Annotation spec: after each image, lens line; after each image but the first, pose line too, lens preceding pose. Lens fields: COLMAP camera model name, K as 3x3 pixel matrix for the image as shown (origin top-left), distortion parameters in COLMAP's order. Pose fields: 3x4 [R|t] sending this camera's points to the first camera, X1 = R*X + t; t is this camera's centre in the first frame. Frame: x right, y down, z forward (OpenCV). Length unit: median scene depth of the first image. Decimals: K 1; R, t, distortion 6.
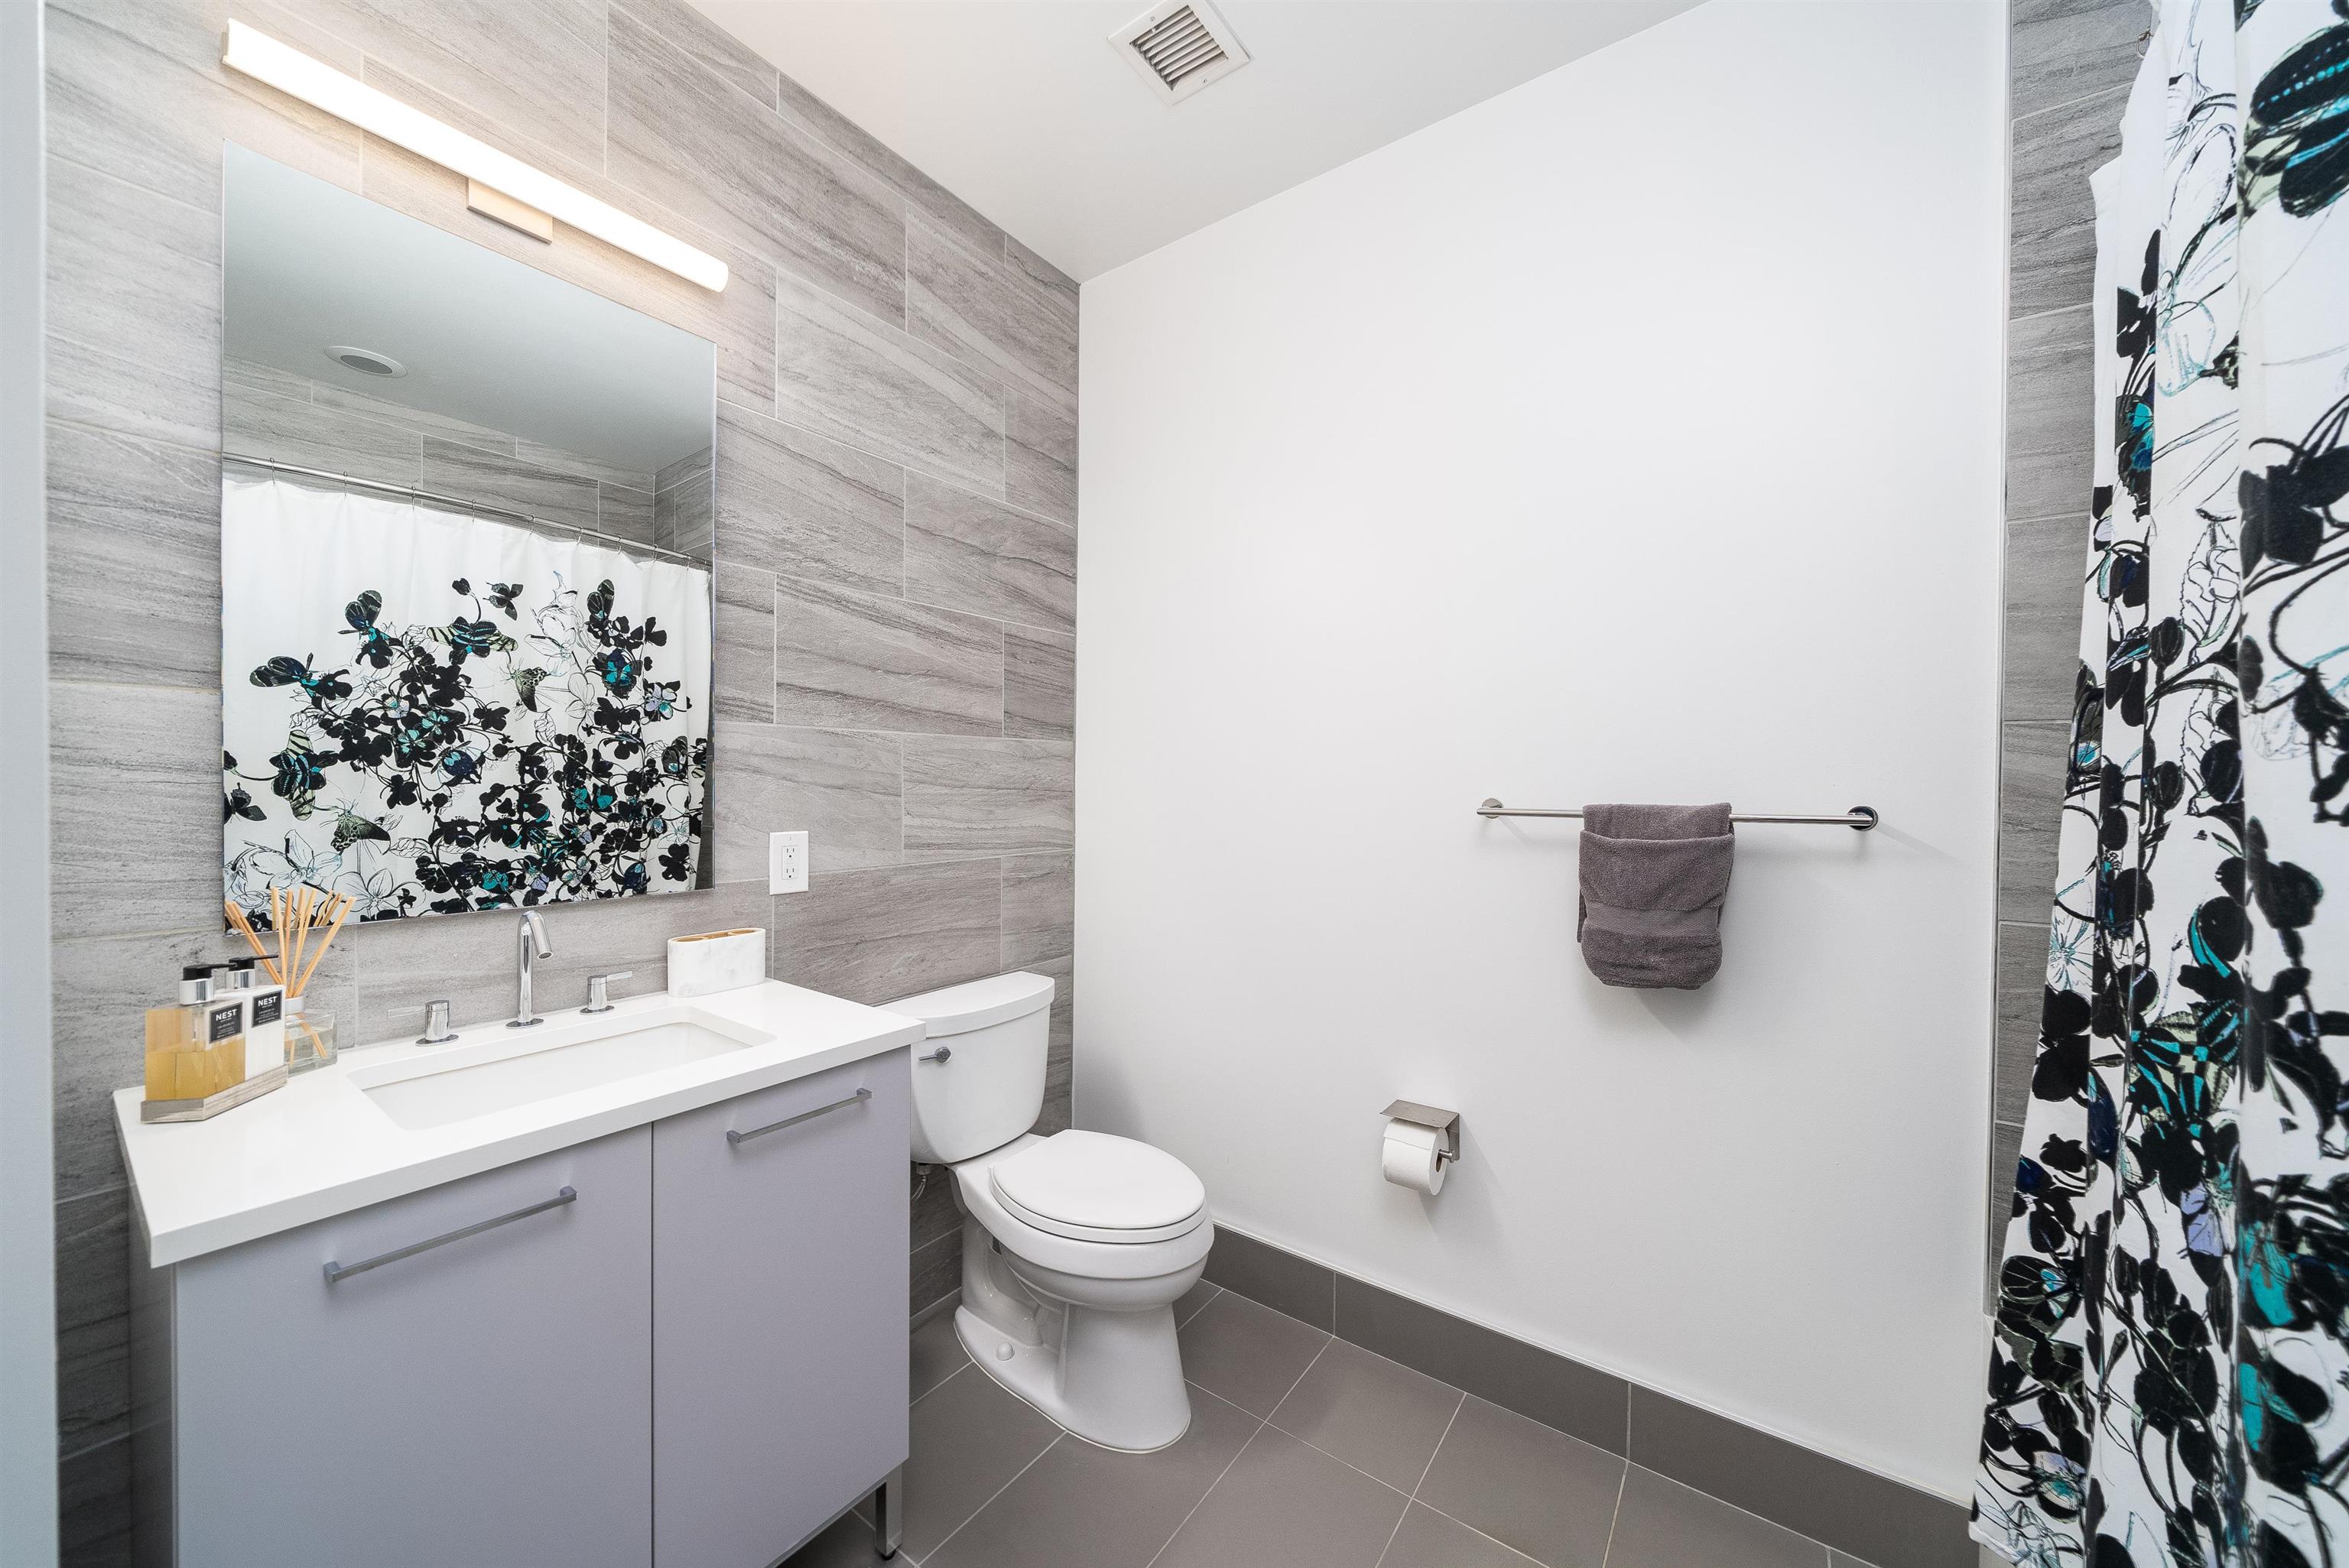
lens RADIAL K [[804.1, 0, 1190.1], [0, 804.1, 773.4], [0, 0, 1]] dist [-0.000977, -0.000007]
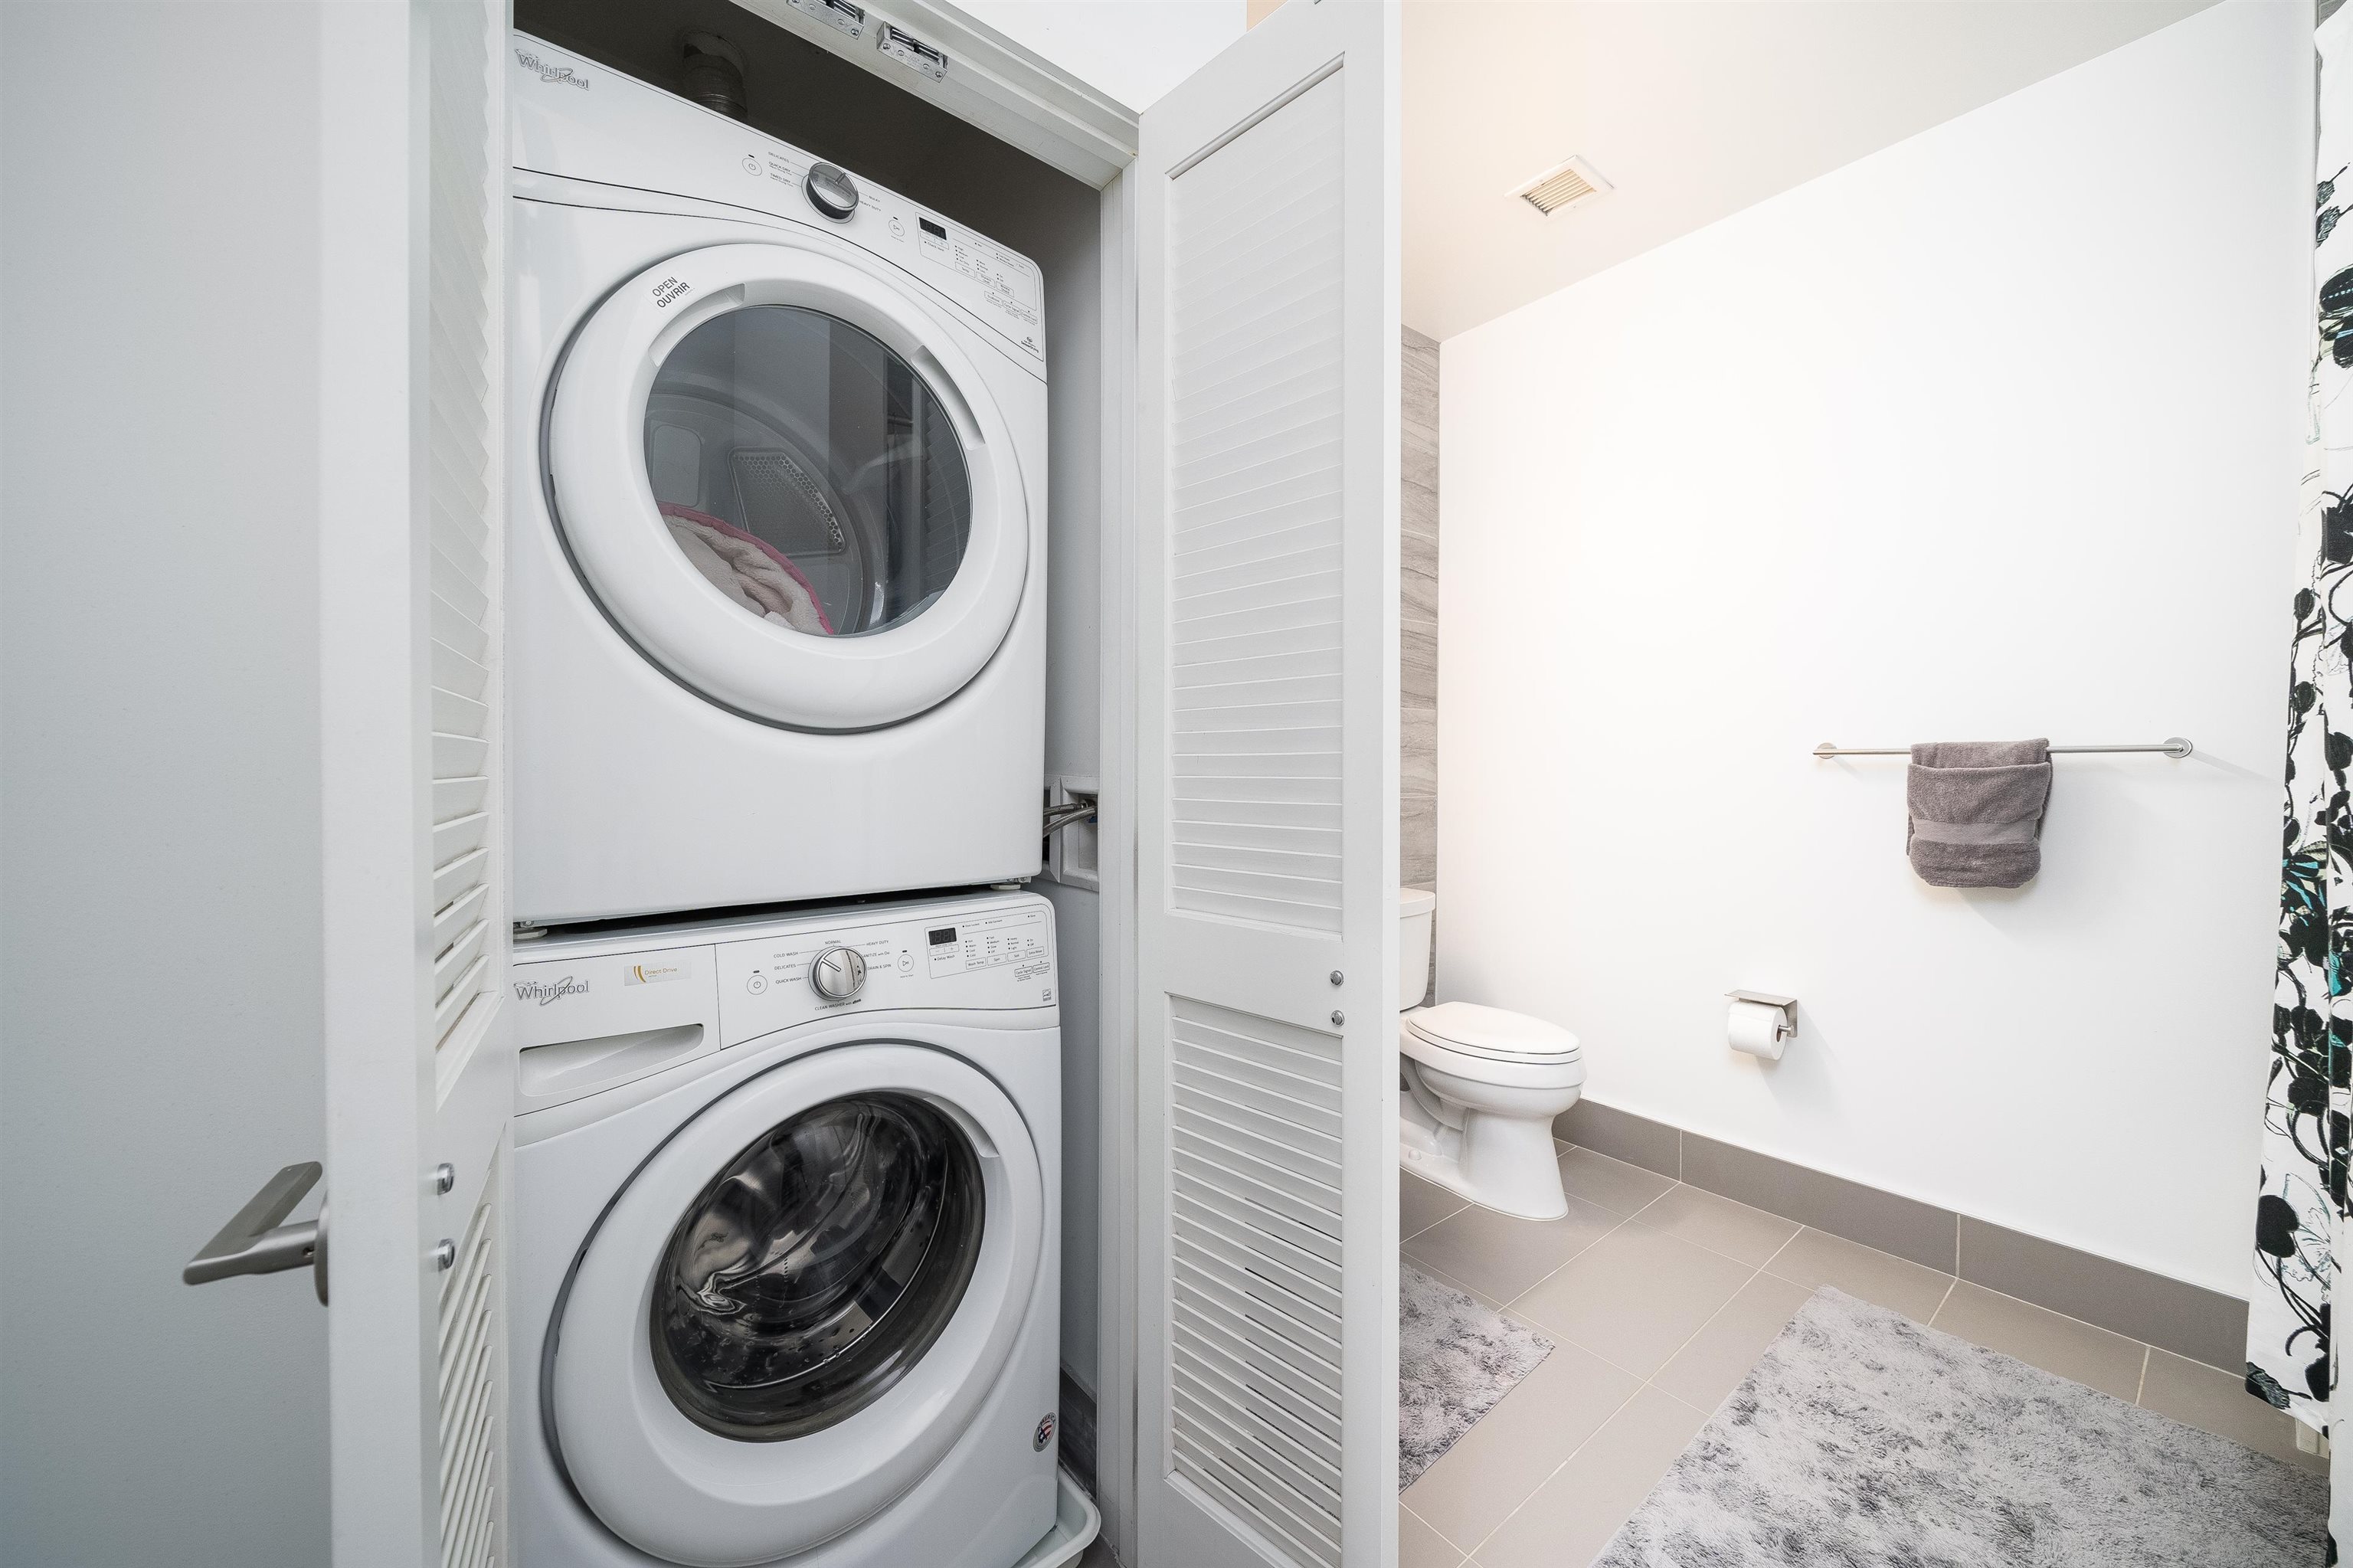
lens RADIAL K [[868.9, 0, 1176.6], [0, 868.9, 763.6], [0, 0, 1]] dist [-0.006269, -0.000223]
pose [[0.955927, -0.003315, -0.293587, -0.204941], [0.002615, 0.999993, -0.002777, 0.070272], [0.293594, 0.001887, 0.955928, -0.611688]]
